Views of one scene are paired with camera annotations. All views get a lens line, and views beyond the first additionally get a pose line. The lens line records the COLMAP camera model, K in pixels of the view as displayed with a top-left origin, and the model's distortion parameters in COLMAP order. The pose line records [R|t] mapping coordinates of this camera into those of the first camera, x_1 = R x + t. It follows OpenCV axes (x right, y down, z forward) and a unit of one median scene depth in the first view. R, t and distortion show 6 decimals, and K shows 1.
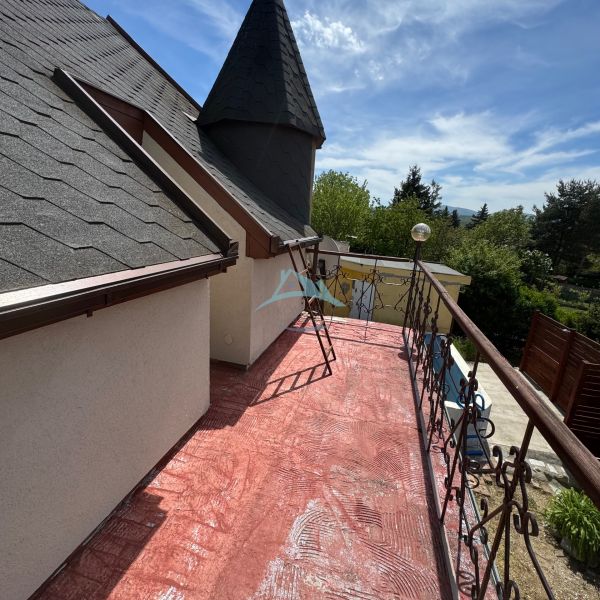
lens RADIAL K [[319.9, 0, 300.0], [0, 319.9, 300.0], [0, 0, 1]] dist [-0.000921, 0.000625]
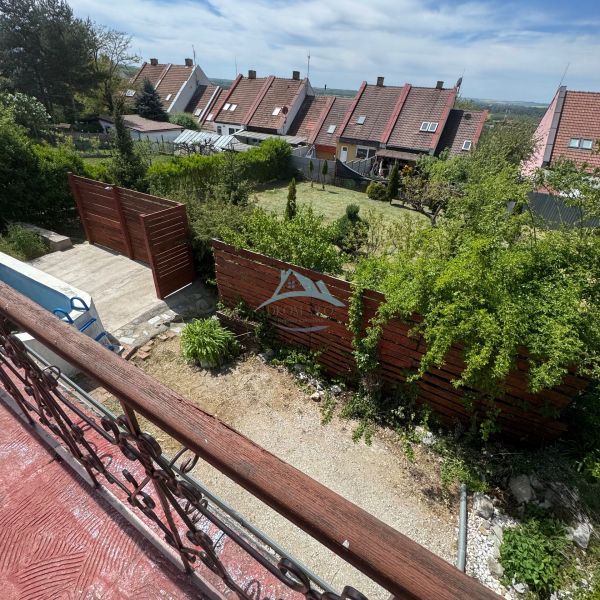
lens RADIAL K [[319.9, 0, 300.0], [0, 319.9, 300.0], [0, 0, 1]] dist [-0.000921, 0.000625]
pose [[0.295223, -0.566174, 0.769604, 0.050263], [0.202658, 0.824286, 0.528661, -0.014783], [-0.933688, -0.000106, 0.358088, 0.085485]]
